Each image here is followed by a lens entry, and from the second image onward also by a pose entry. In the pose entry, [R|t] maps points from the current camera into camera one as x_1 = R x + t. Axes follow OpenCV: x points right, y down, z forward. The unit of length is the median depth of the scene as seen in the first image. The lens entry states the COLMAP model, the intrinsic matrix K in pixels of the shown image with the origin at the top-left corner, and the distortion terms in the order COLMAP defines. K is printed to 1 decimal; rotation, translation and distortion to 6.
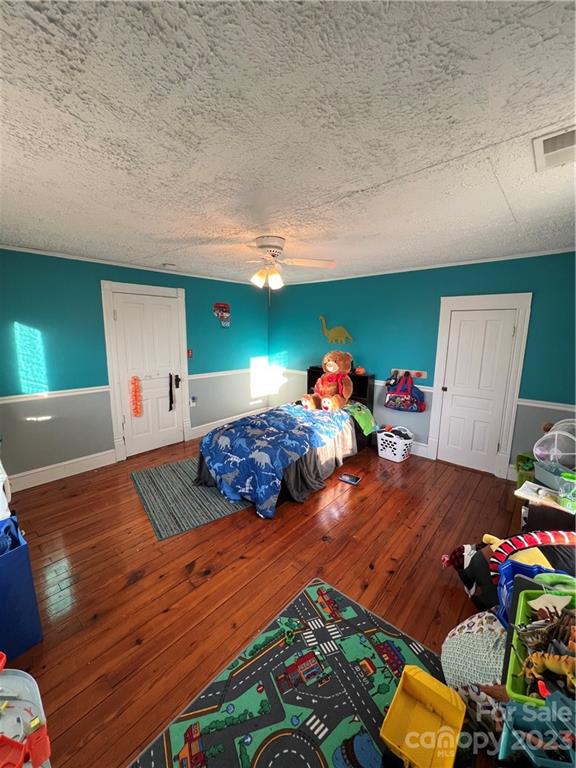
lens RADIAL K [[307.0, 0, 288.5], [0, 307.0, 382.9], [0, 0, 1]] dist [-0.000165, -0.000101]
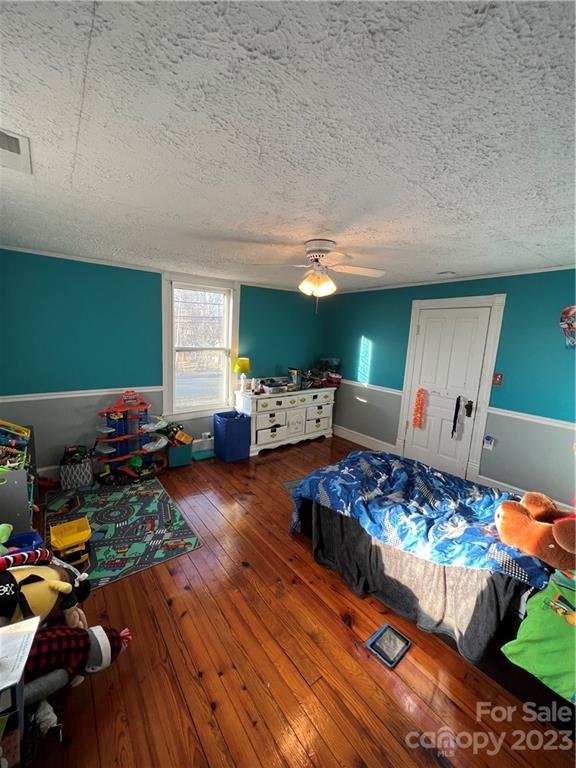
lens RADIAL K [[307.0, 0, 288.5], [0, 307.0, 382.9], [0, 0, 1]] dist [-0.000165, -0.000101]
pose [[-0.203592, 0.137037, -0.969418, 0.683869], [-0.208295, 0.961425, 0.179652, -0.154825], [0.956642, 0.238501, -0.167194, 0.864901]]
